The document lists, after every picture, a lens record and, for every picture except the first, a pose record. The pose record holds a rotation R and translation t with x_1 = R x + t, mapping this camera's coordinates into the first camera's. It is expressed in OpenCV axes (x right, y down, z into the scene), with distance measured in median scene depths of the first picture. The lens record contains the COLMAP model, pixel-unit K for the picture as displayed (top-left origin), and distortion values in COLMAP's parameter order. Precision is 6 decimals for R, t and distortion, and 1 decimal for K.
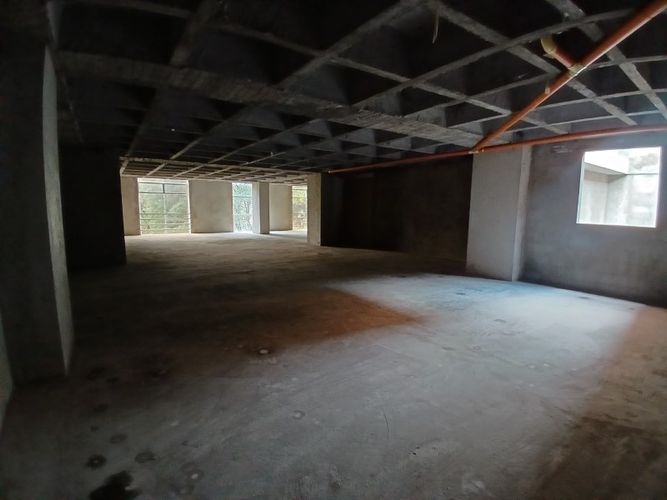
lens RADIAL K [[334.5, 0, 334.0], [0, 334.5, 252.7], [0, 0, 1]] dist [0.035011, -0.068965]
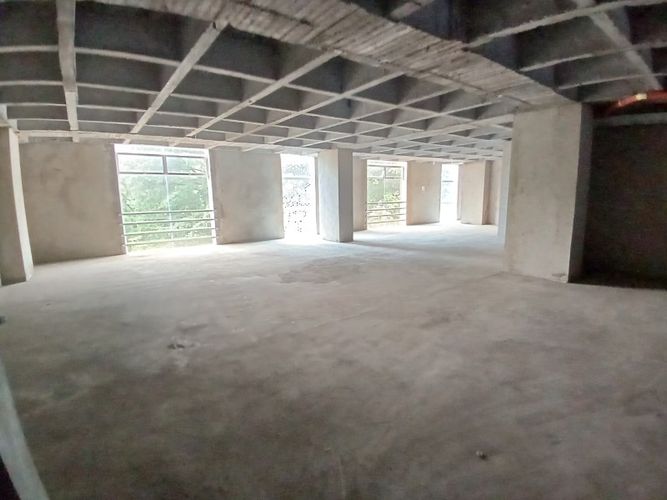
lens RADIAL K [[326.2, 0, 334.9], [0, 326.2, 250.2], [0, 0, 1]] dist [0.002703, -0.048737]
pose [[0.999043, -0.031137, 0.030728, -0.266848], [0.030143, 0.999024, 0.032276, -0.065754], [-0.031703, -0.031319, 0.999007, 0.488567]]
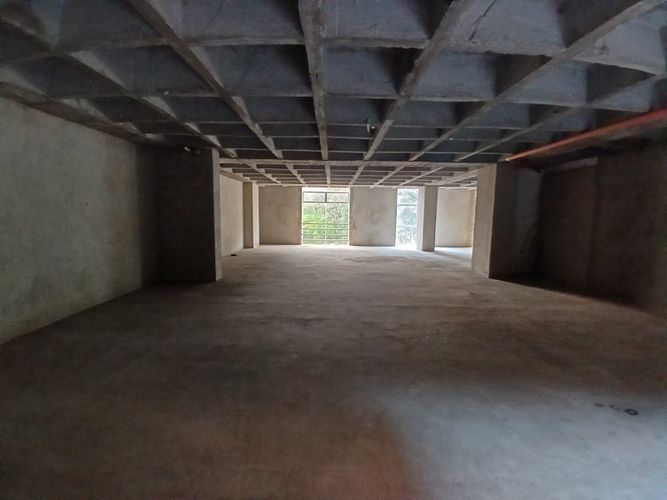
lens RADIAL K [[334.5, 0, 334.0], [0, 334.5, 252.7], [0, 0, 1]] dist [0.035011, -0.068965]
pose [[0.822631, 0.066393, -0.564686, 0.062707], [-0.084124, 0.996441, -0.005394, -0.032341], [0.562318, 0.051941, 0.825288, 0.246248]]
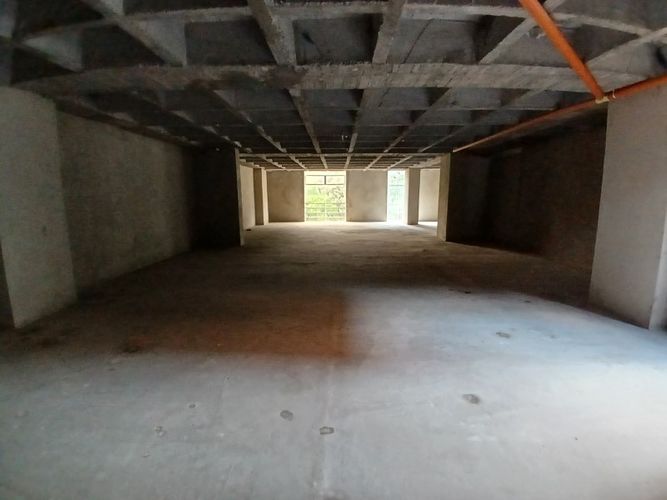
lens RADIAL K [[337.9, 0, 338.0], [0, 337.9, 251.9], [0, 0, 1]] dist [0.016940, -0.059210]
pose [[0.819448, 0.081332, -0.567353, 0.178845], [-0.064614, 0.996679, 0.049553, -0.014983], [0.569500, -0.003947, 0.821982, 0.123204]]
